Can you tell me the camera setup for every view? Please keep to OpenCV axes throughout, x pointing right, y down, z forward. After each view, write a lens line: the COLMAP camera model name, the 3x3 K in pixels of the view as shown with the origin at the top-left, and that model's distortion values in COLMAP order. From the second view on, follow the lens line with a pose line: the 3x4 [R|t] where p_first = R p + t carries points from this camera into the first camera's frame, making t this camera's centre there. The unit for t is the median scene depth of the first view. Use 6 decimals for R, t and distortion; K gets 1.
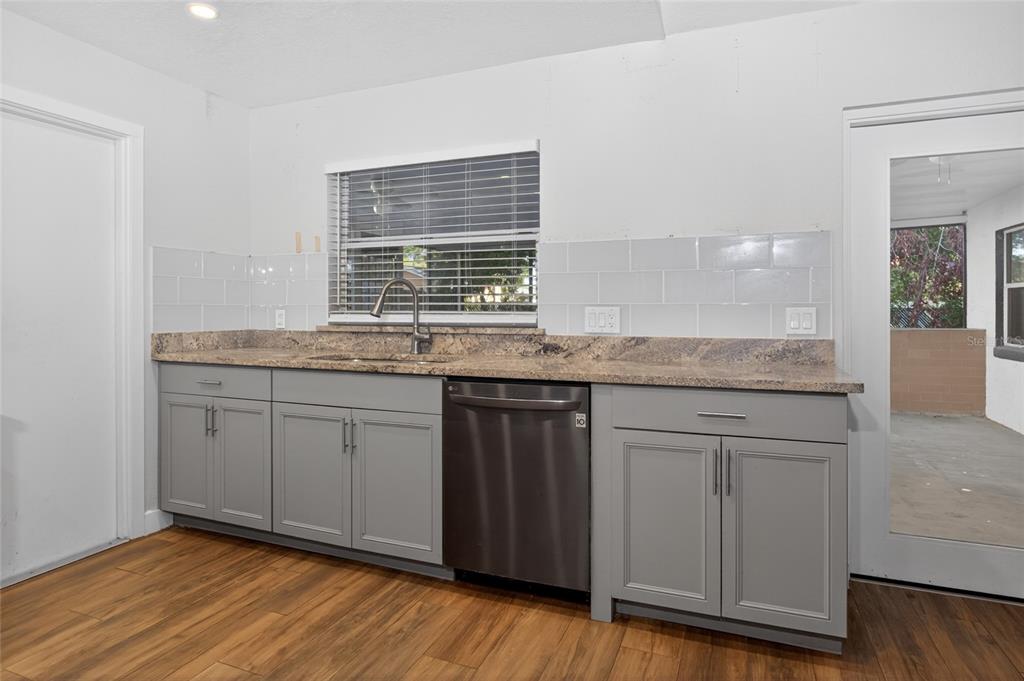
lens RADIAL K [[459.8, 0, 512.0], [0, 459.8, 309.0], [0, 0, 1]] dist [0.000145, -0.000265]
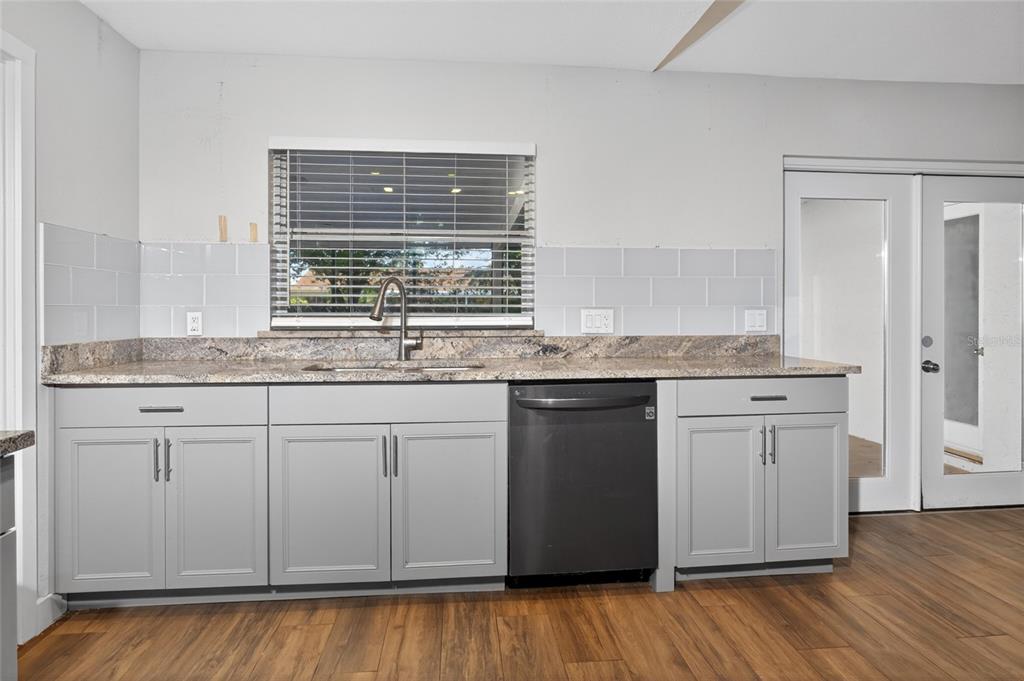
lens RADIAL K [[458.1, 0, 506.7], [0, 458.1, 313.0], [0, 0, 1]] dist [-0.001139, -0.000186]
pose [[0.924901, -0.002260, 0.380201, -0.417374], [0.000035, 0.999983, 0.005857, -0.001493], [-0.380207, -0.005404, 0.924885, 0.089376]]
